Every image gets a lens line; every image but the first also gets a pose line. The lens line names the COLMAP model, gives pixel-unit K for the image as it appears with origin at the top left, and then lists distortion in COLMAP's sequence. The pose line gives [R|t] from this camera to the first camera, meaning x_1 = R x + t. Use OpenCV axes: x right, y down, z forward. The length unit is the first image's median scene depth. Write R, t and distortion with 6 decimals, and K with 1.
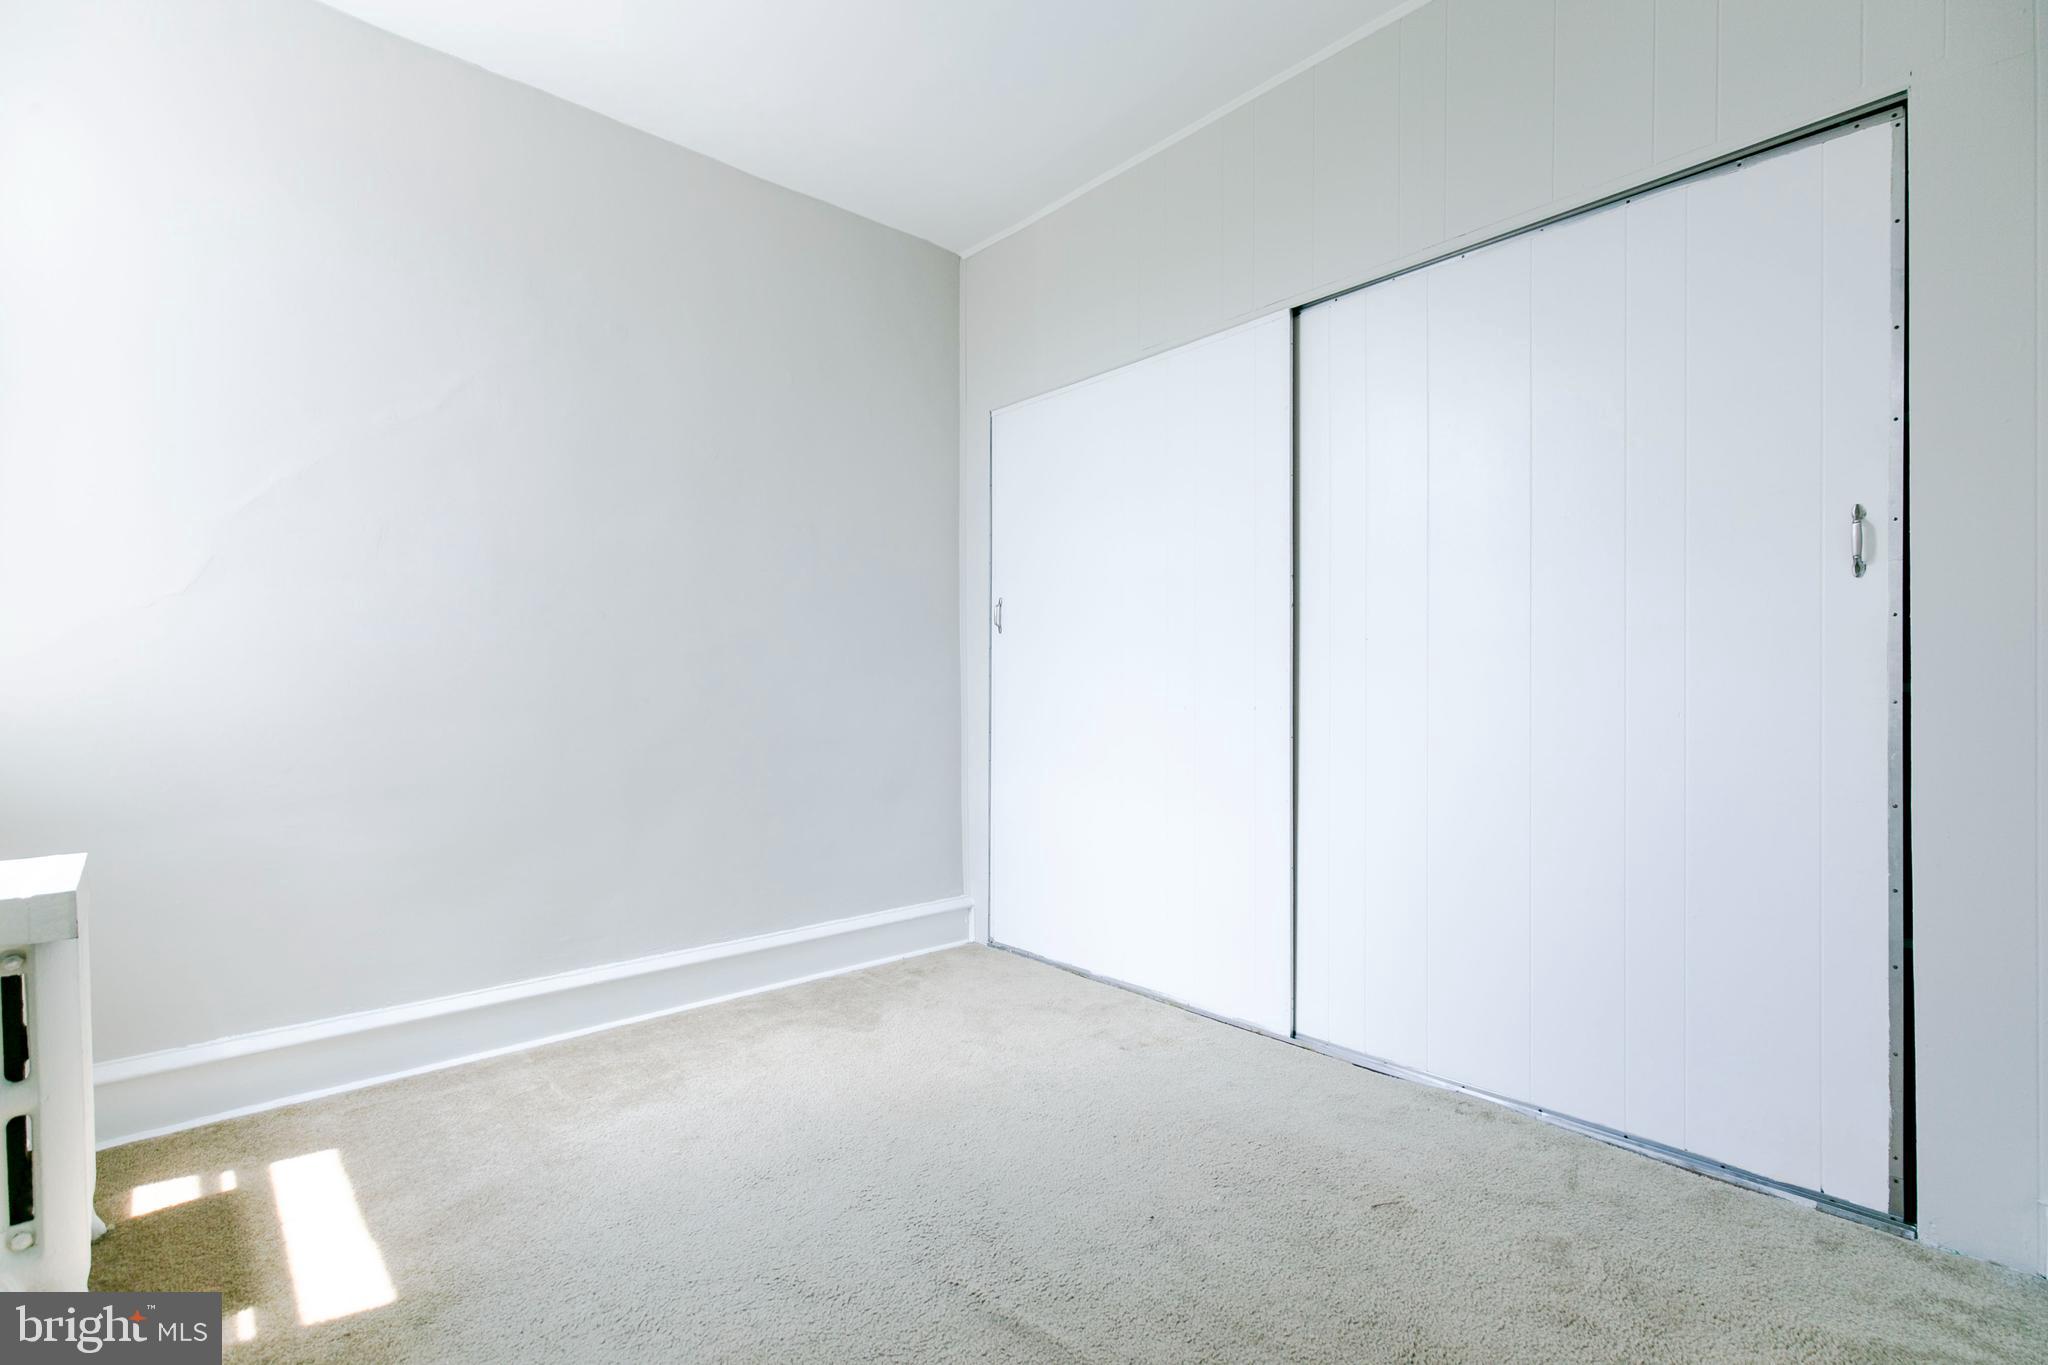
lens RADIAL K [[926.4, 0, 1034.8], [0, 926.4, 687.4], [0, 0, 1]] dist [0.000077, 0.000481]
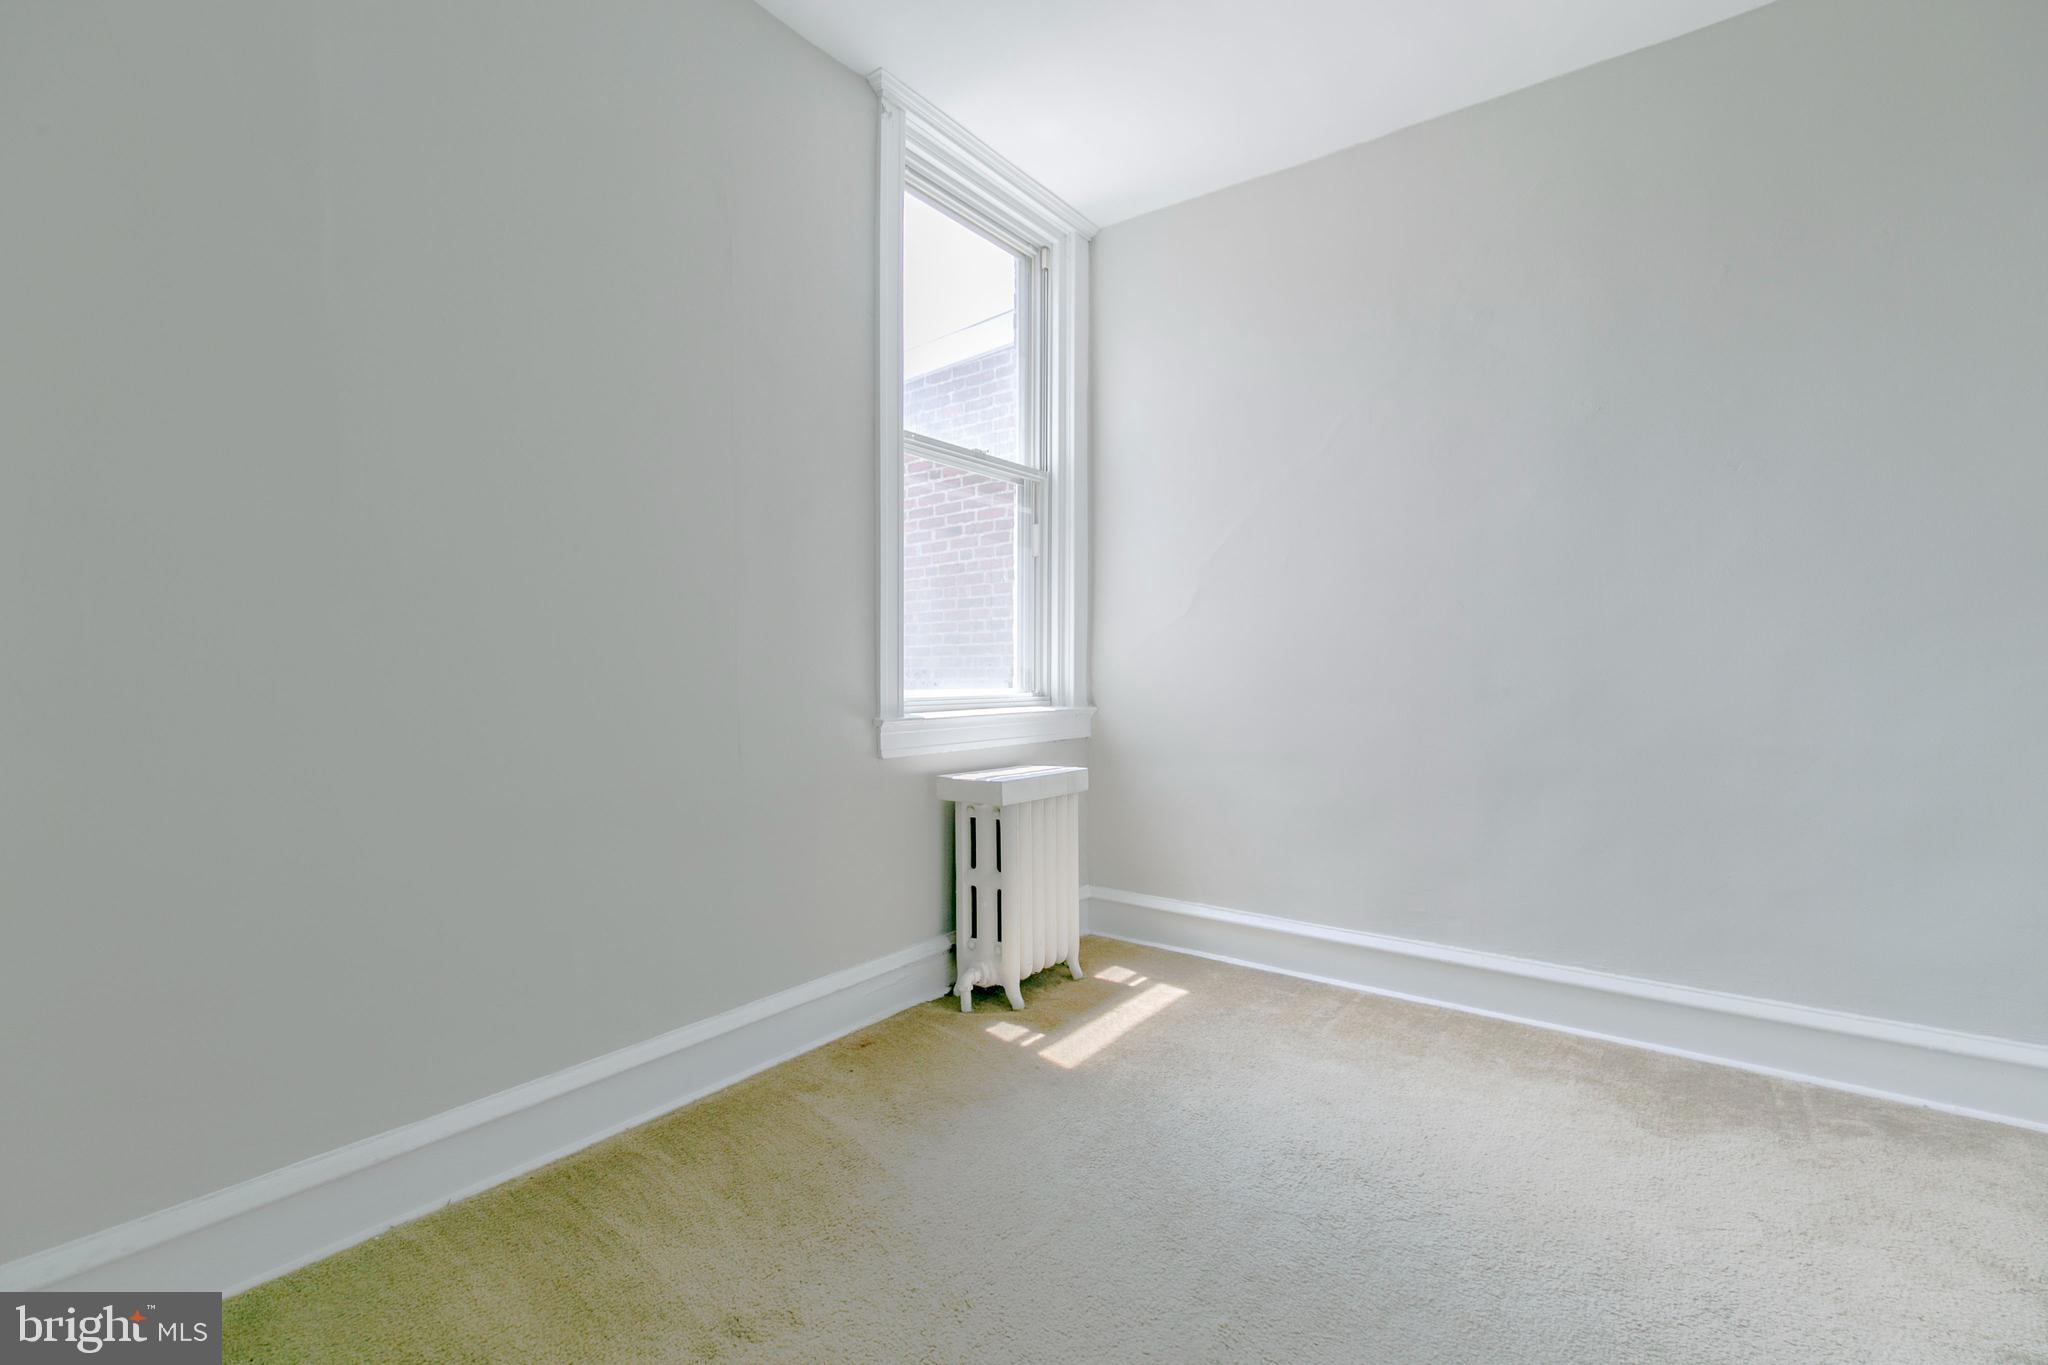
lens RADIAL K [[926.4, 0, 1034.8], [0, 926.4, 687.4], [0, 0, 1]] dist [0.000077, 0.000481]
pose [[0.195803, 0.025240, -0.980318, 0.454358], [-0.003370, 0.999680, 0.025065, -0.011637], [0.980638, -0.001604, 0.195825, 0.354457]]
